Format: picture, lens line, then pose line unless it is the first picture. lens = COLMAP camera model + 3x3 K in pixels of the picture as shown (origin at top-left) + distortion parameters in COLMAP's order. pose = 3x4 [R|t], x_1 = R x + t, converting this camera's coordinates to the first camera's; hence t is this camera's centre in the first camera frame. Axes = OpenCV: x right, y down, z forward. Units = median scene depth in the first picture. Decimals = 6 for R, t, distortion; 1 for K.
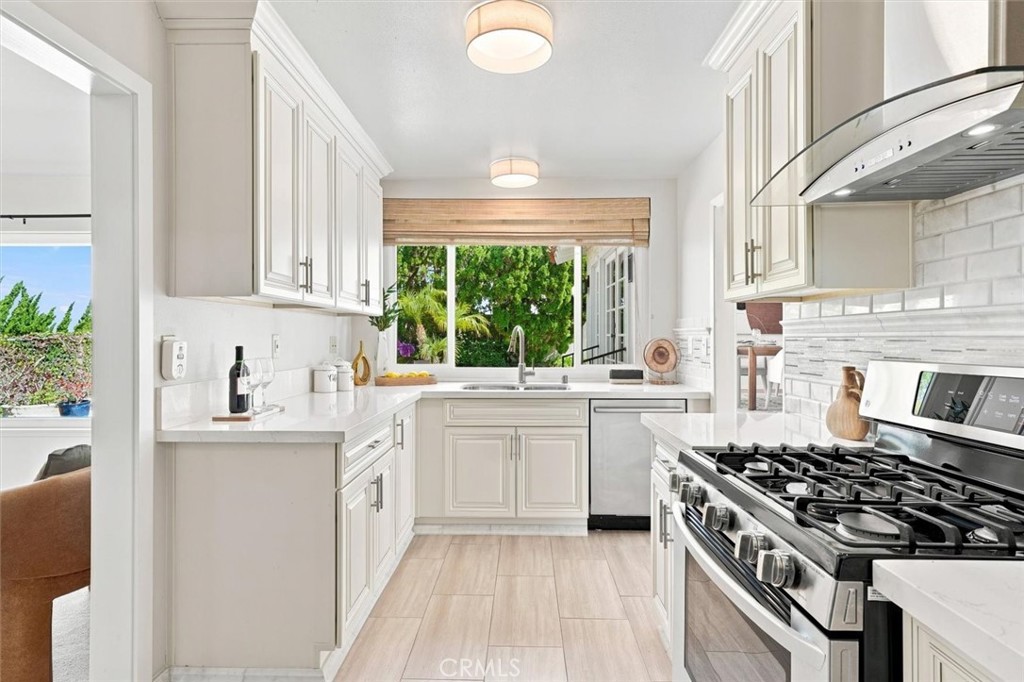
lens RADIAL K [[462.3, 0, 512.5], [0, 462.3, 338.3], [0, 0, 1]] dist [-0.000224, -0.000027]
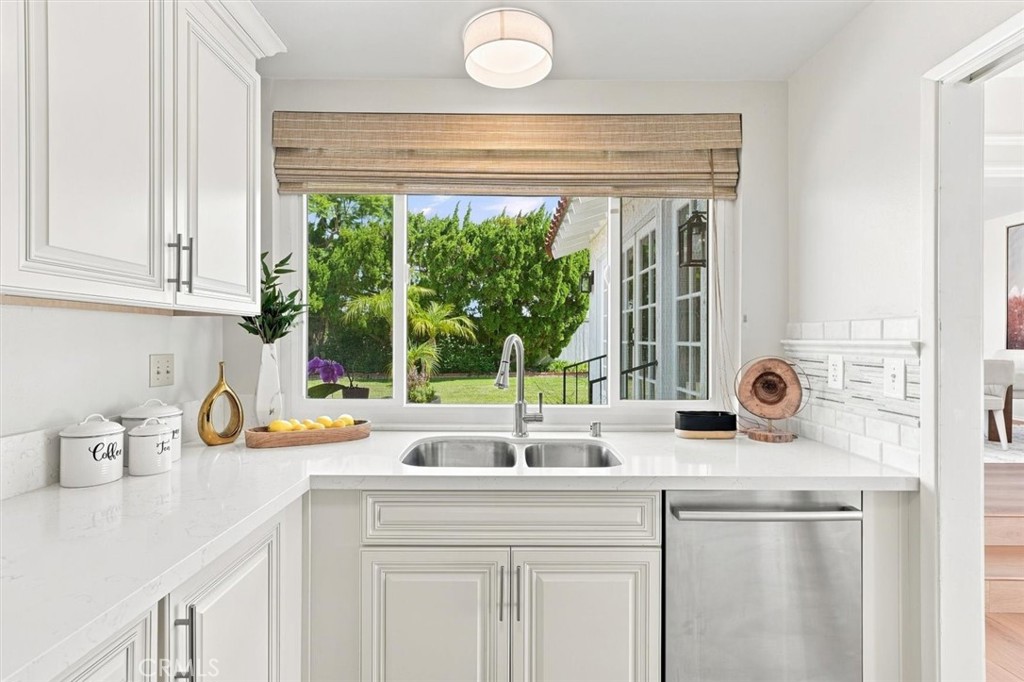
lens RADIAL K [[462.3, 0, 510.4], [0, 462.3, 341.5], [0, 0, 1]] dist [-0.000224, -0.000027]
pose [[0.999867, 0.001934, 0.016191, -0.000347], [-0.001955, 0.999997, 0.001265, -0.006118], [-0.016189, -0.001296, 0.999868, 0.140176]]
